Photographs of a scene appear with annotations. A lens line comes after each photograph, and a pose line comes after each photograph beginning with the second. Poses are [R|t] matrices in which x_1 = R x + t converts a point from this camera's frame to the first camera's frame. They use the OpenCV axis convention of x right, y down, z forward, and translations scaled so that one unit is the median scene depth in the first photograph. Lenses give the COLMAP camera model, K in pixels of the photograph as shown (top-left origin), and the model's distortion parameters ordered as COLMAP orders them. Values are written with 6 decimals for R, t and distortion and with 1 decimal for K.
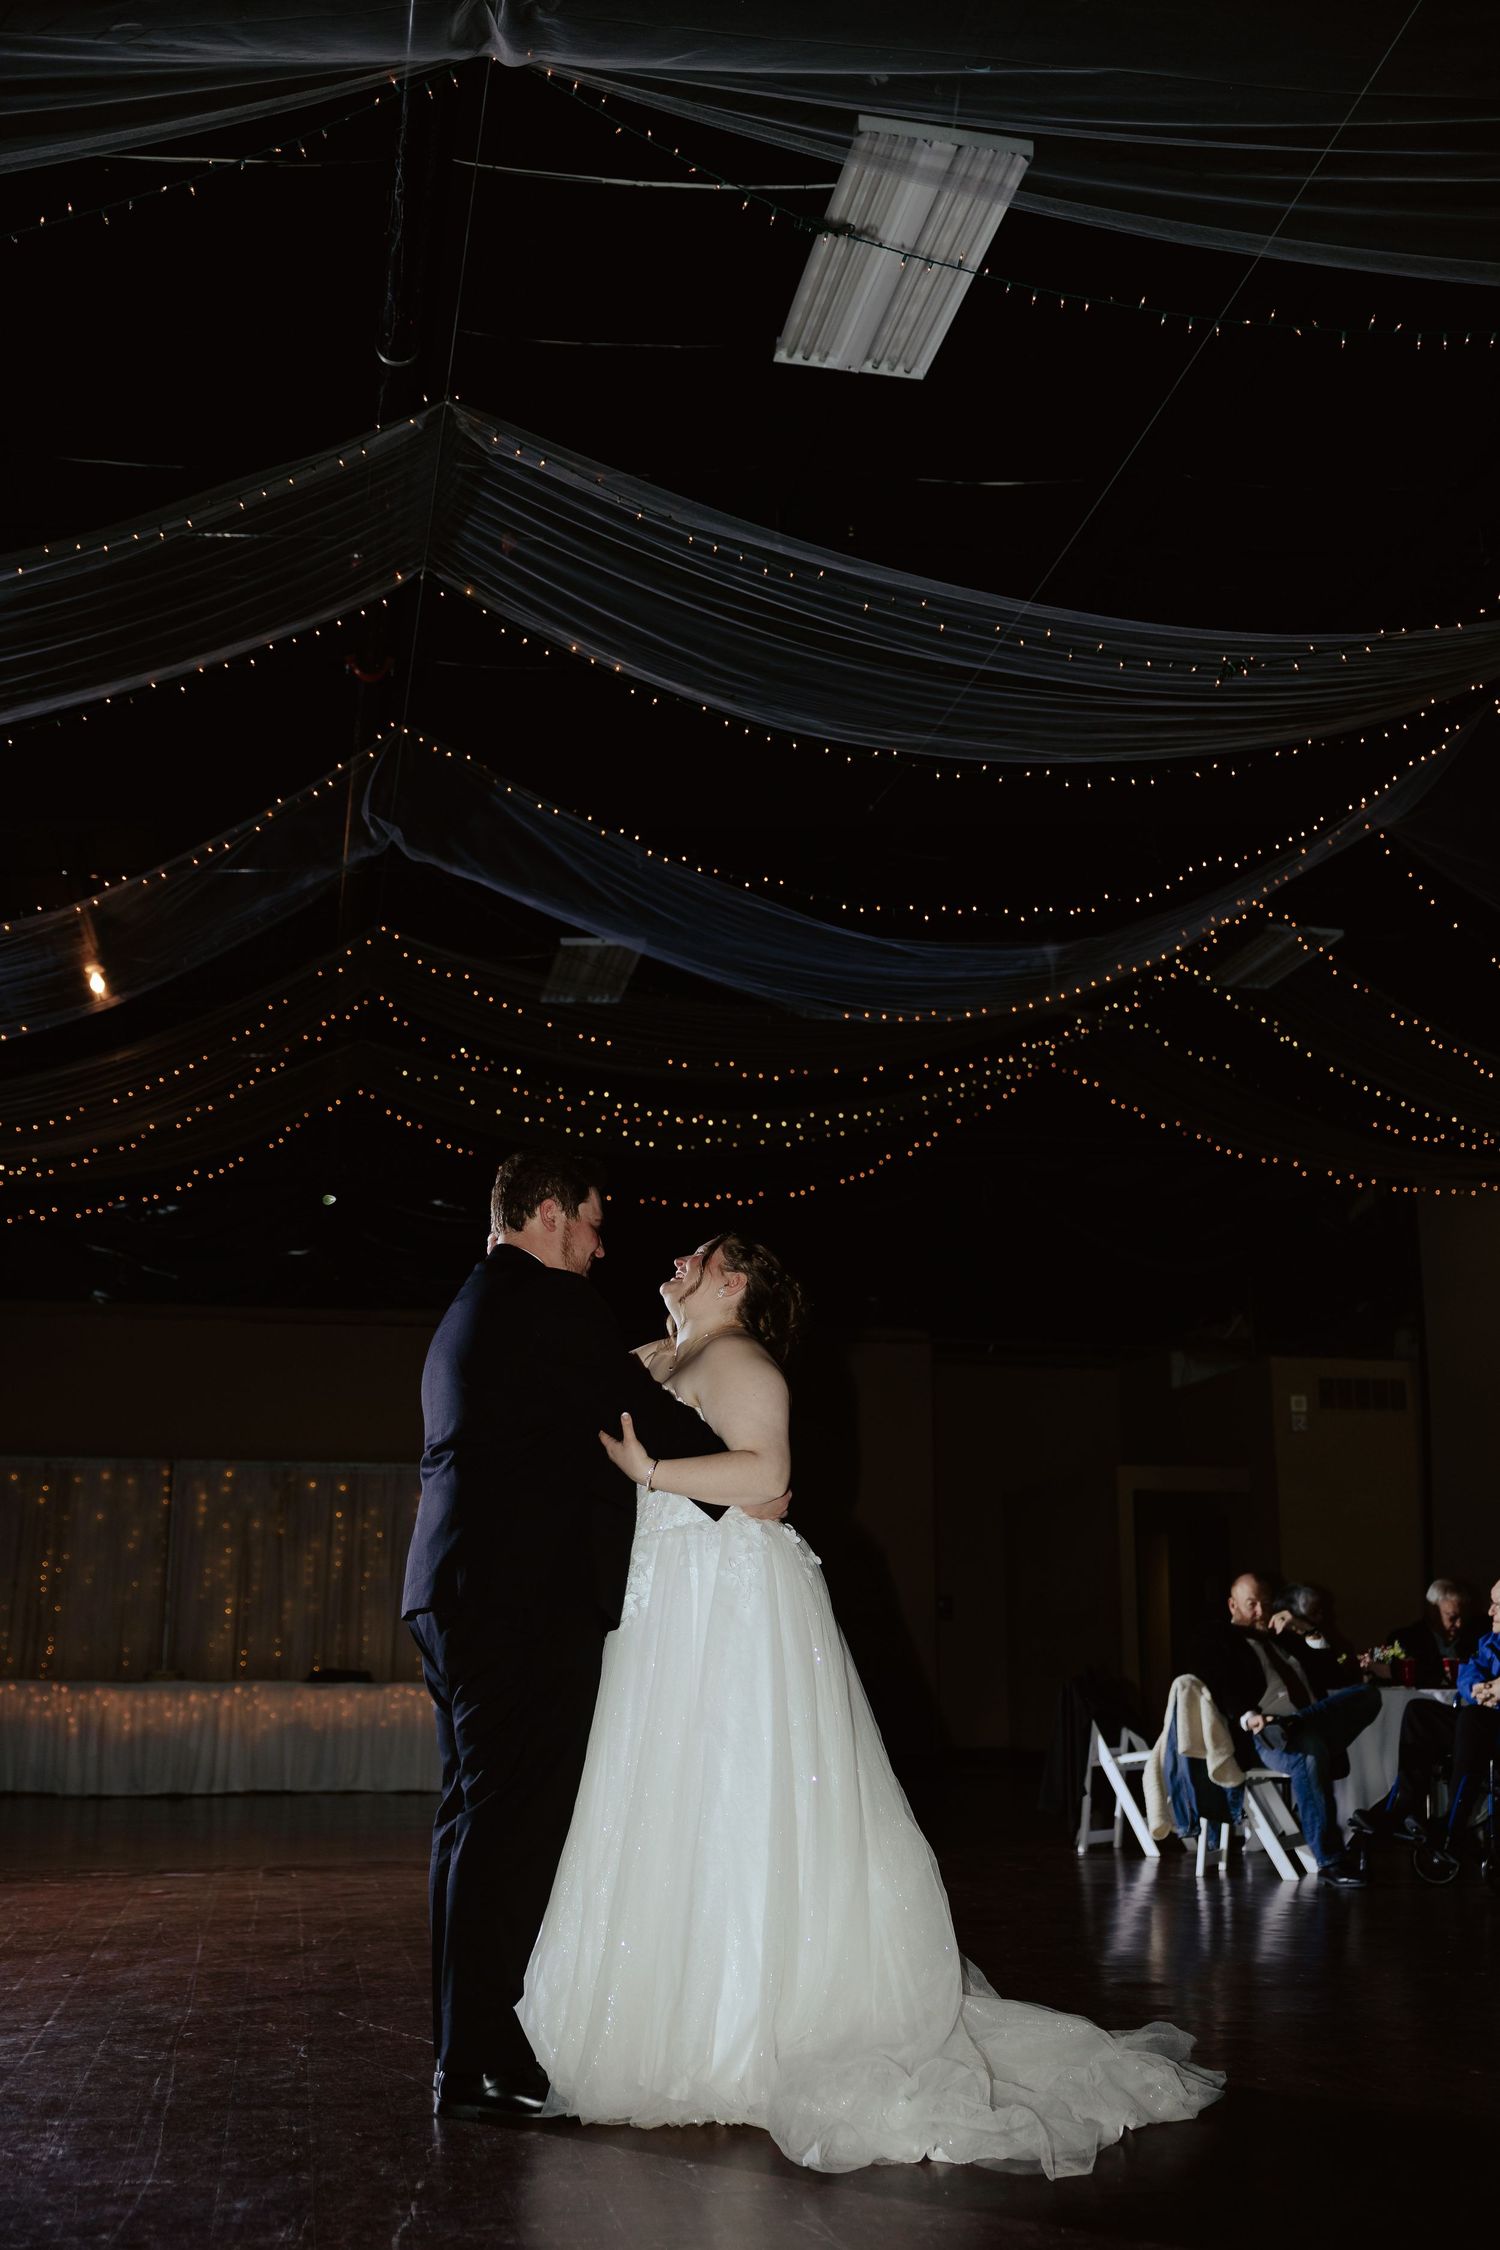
lens RADIAL K [[2247.4, 0, 746.0], [0, 2247.4, 1121.5], [0, 0, 1]] dist [0.008887, 0.000000]
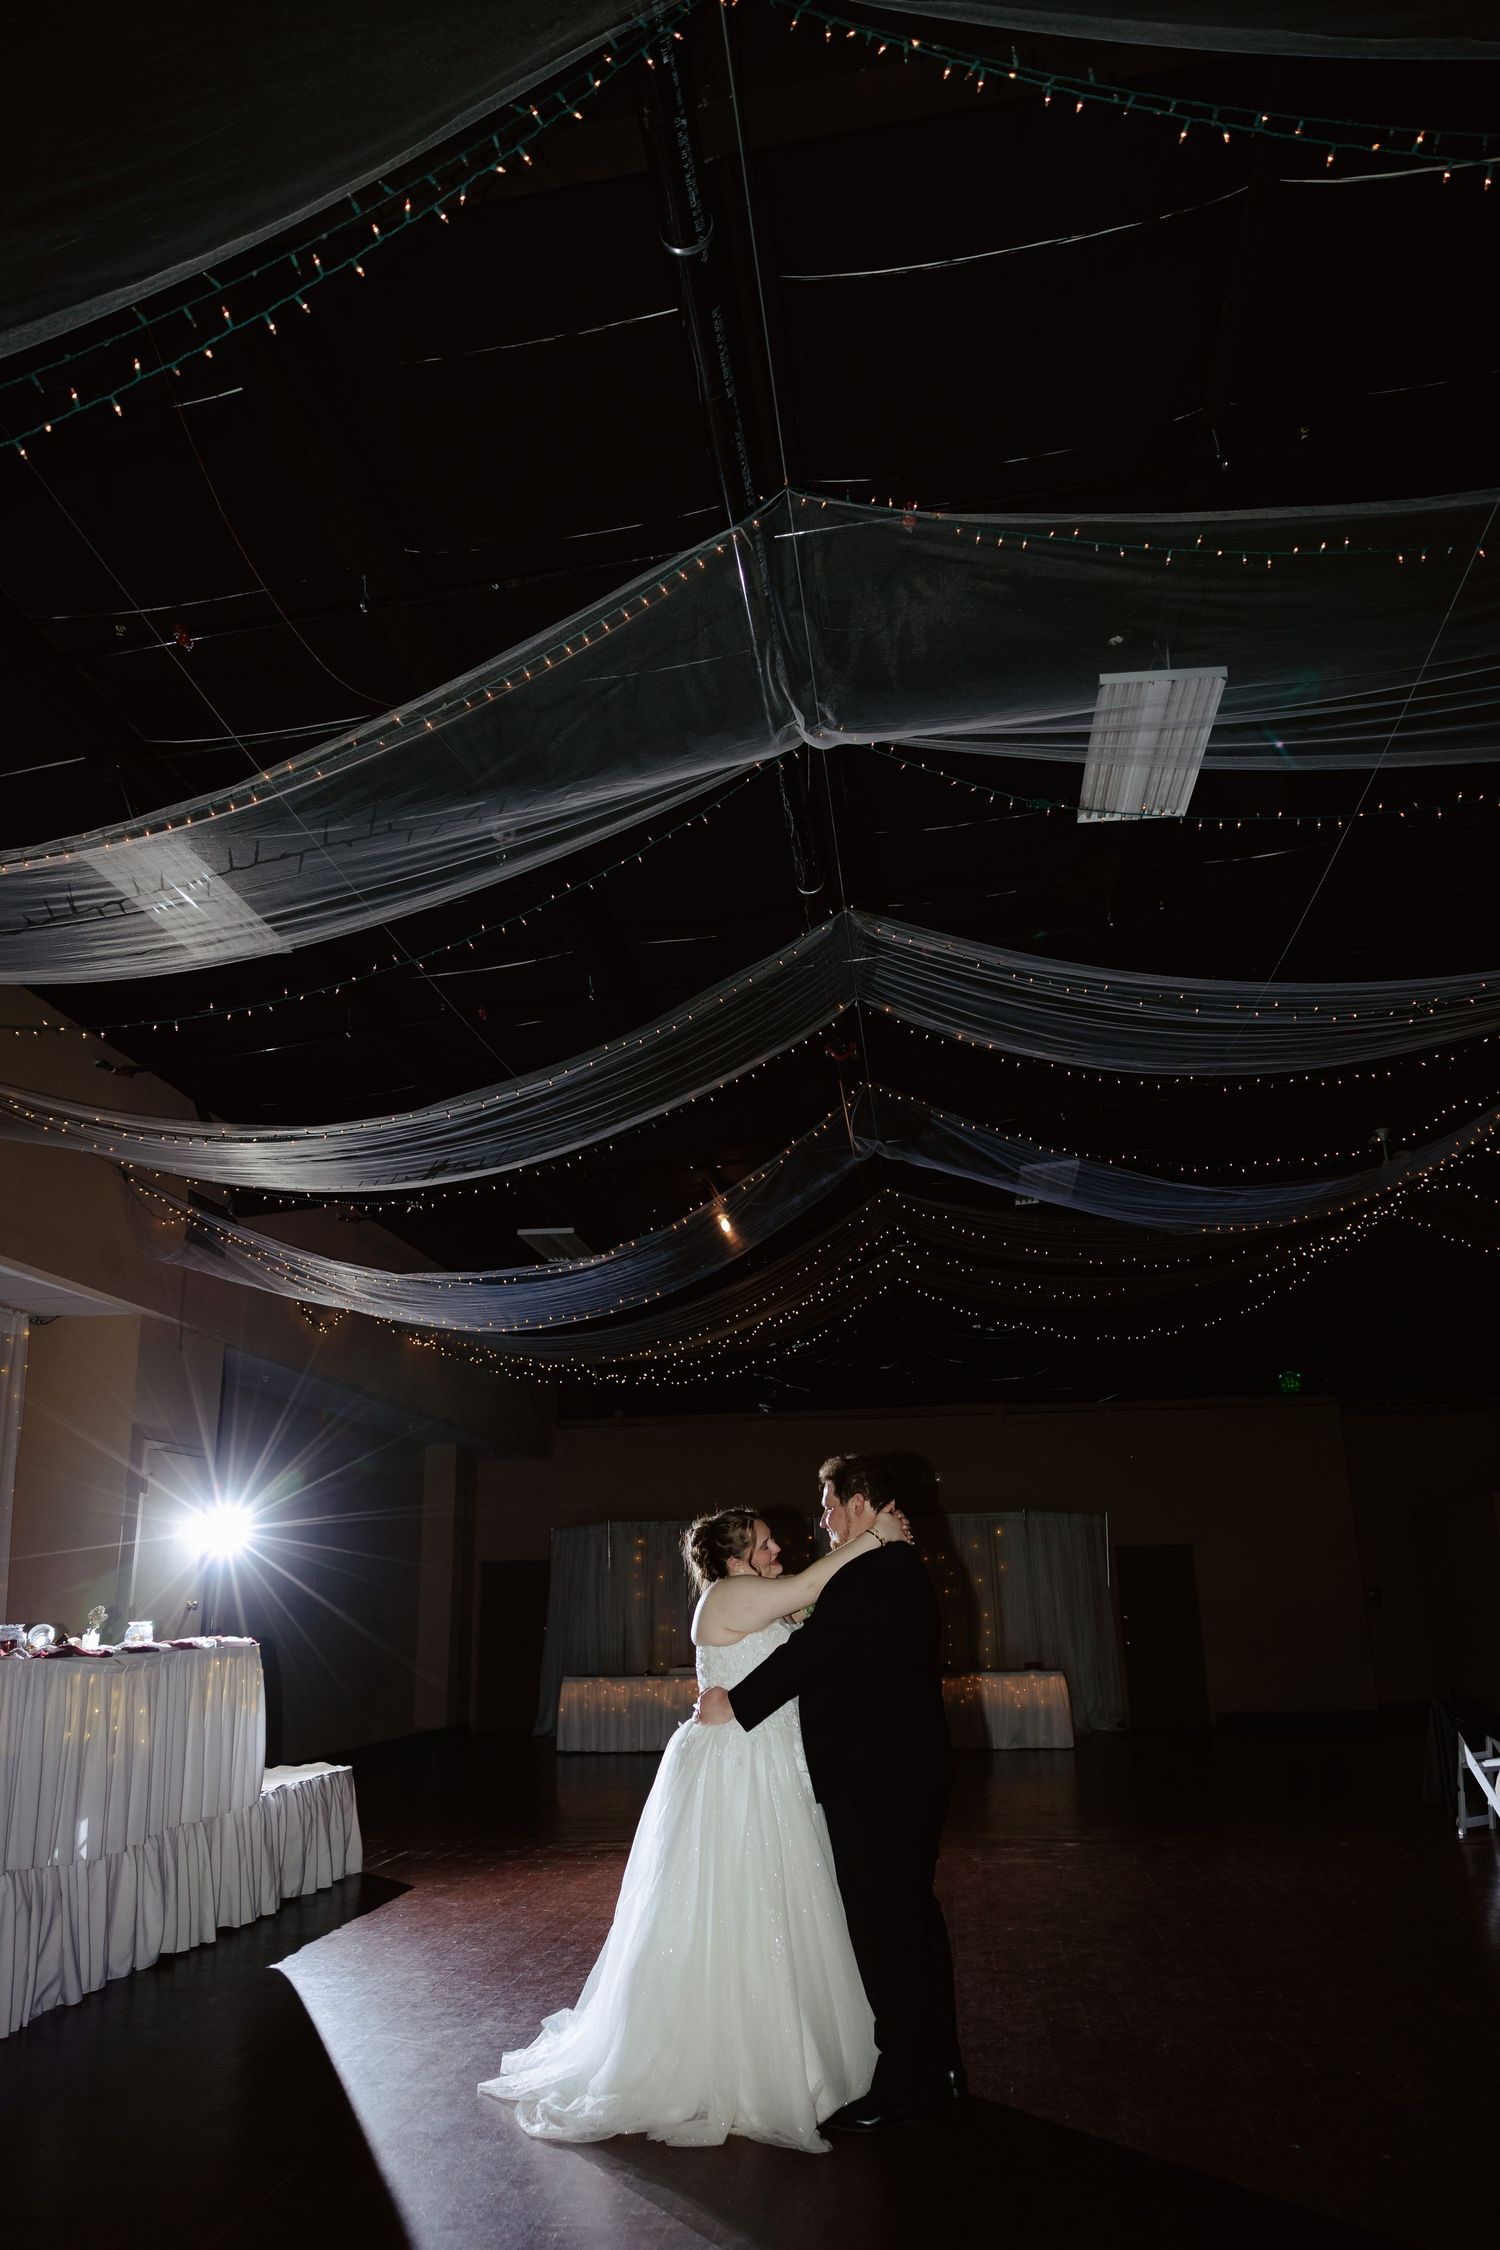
lens RADIAL K [[1512.3, 0, 754.8], [0, 1512.3, 1129.9], [0, 0, 1]] dist [-0.006252, 0.004719]
pose [[0.951833, -0.110216, -0.286124, 0.071120], [0.090834, 0.992632, -0.080194, -0.076706], [0.292854, 0.050342, 0.954831, 0.001881]]
